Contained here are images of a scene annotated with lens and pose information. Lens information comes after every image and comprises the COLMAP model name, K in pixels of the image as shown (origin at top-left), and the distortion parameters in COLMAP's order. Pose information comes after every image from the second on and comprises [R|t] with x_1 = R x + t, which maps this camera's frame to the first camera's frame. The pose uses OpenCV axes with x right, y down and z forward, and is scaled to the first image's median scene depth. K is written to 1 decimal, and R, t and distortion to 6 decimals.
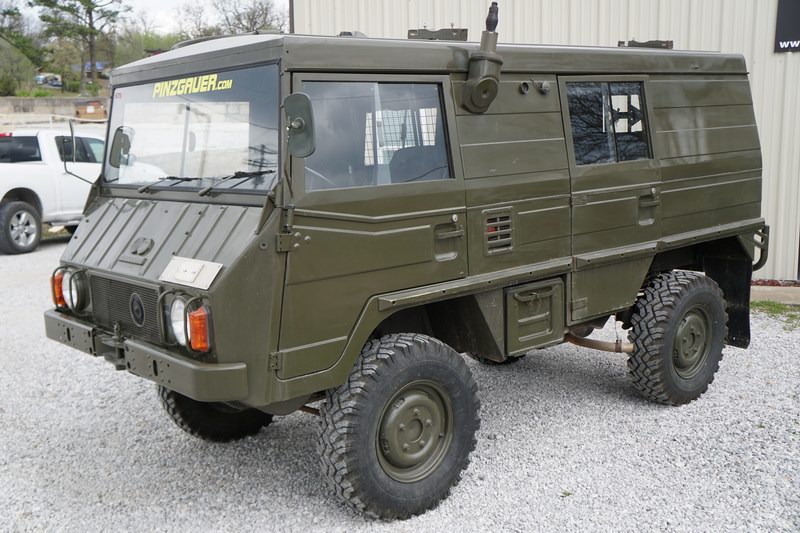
lens RADIAL K [[910.0, 0, 399.6], [0, 910.0, 267.2], [0, 0, 1]] dist [0.007109, 0.000000]
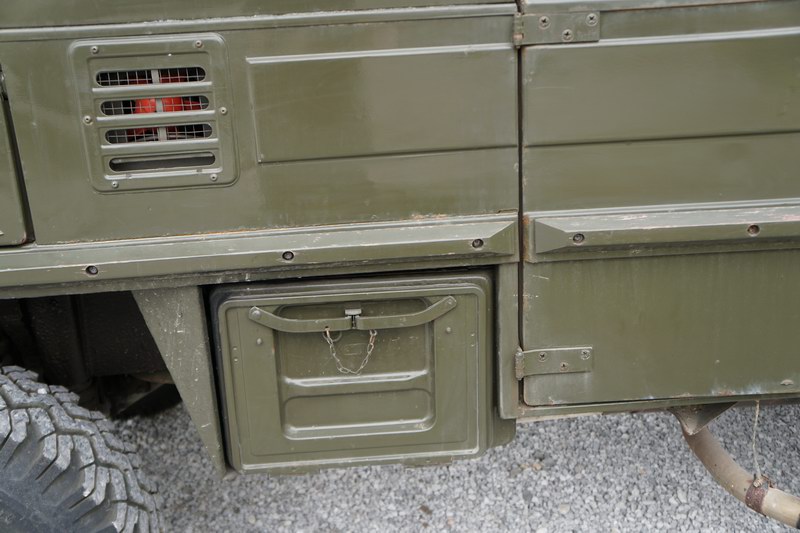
lens RADIAL K [[860.4, 0, 400.2], [0, 860.4, 268.7], [0, 0, 1]] dist [0.003505, 0.000000]
pose [[0.801055, 0.169936, -0.573962, 0.350228], [-0.076511, 0.980059, 0.183388, -0.047184], [0.593680, -0.102989, 0.798083, 0.787236]]
